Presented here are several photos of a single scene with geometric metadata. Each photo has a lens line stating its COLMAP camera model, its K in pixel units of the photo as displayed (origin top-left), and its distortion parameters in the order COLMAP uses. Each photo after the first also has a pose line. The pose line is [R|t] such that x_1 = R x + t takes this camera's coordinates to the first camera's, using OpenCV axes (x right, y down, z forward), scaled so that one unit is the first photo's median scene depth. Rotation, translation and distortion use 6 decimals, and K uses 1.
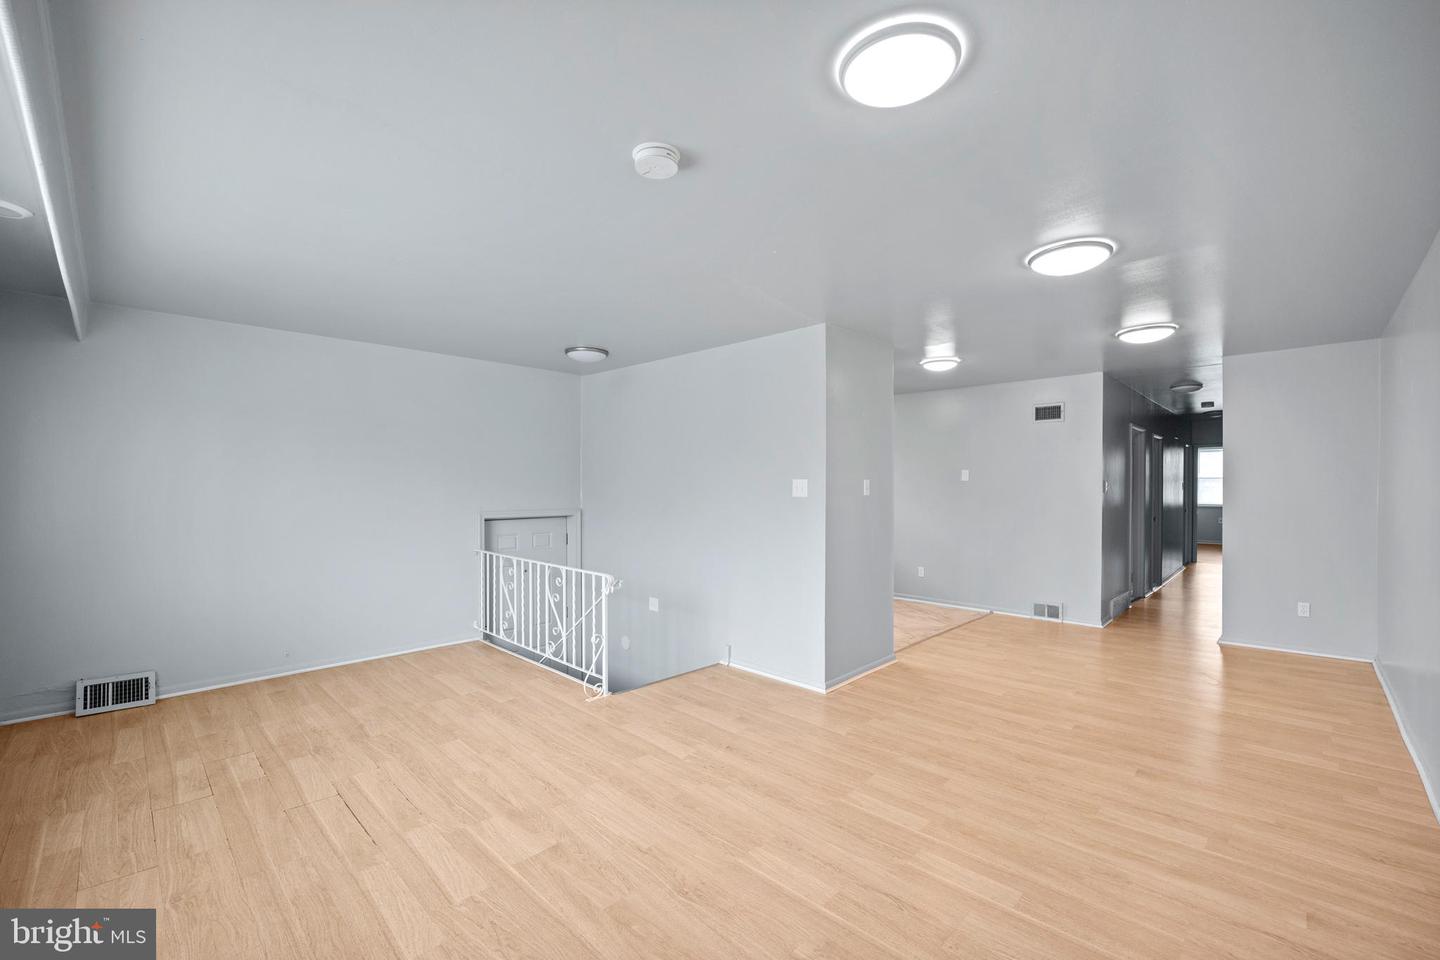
lens RADIAL K [[599.2, 0, 726.0], [0, 599.2, 468.8], [0, 0, 1]] dist [-0.001155, -0.000415]
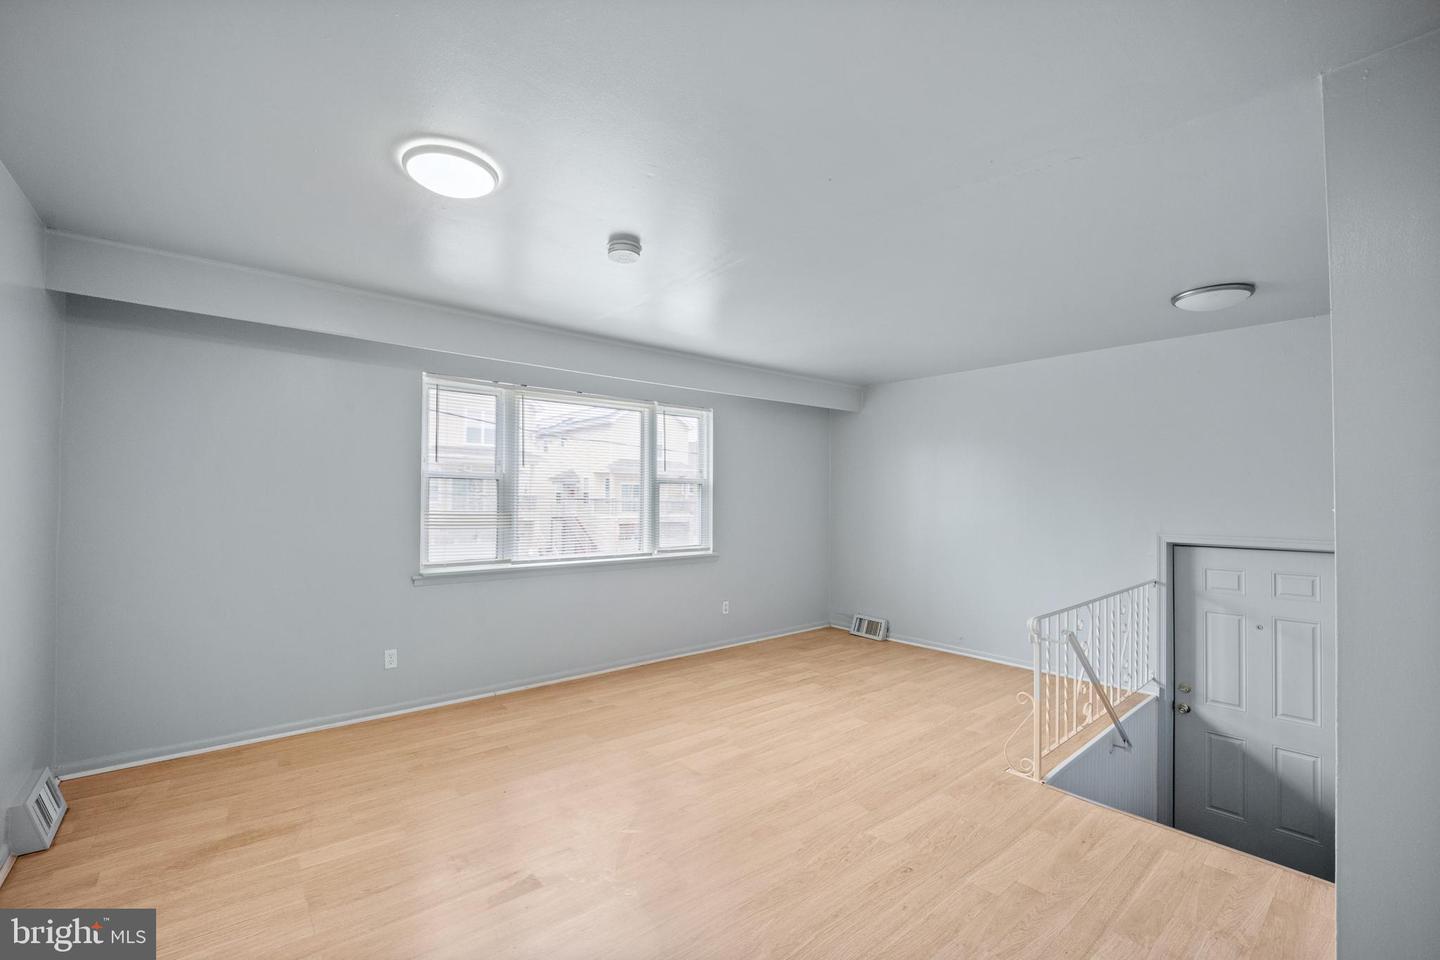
lens RADIAL K [[588.2, 0, 691.9], [0, 588.2, 489.8], [0, 0, 1]] dist [-0.018045, -0.000022]
pose [[-0.128910, -0.018174, -0.991490, 0.703088], [0.025326, 0.999446, -0.021613, 0.025009], [0.991333, -0.027896, -0.128378, 0.819047]]
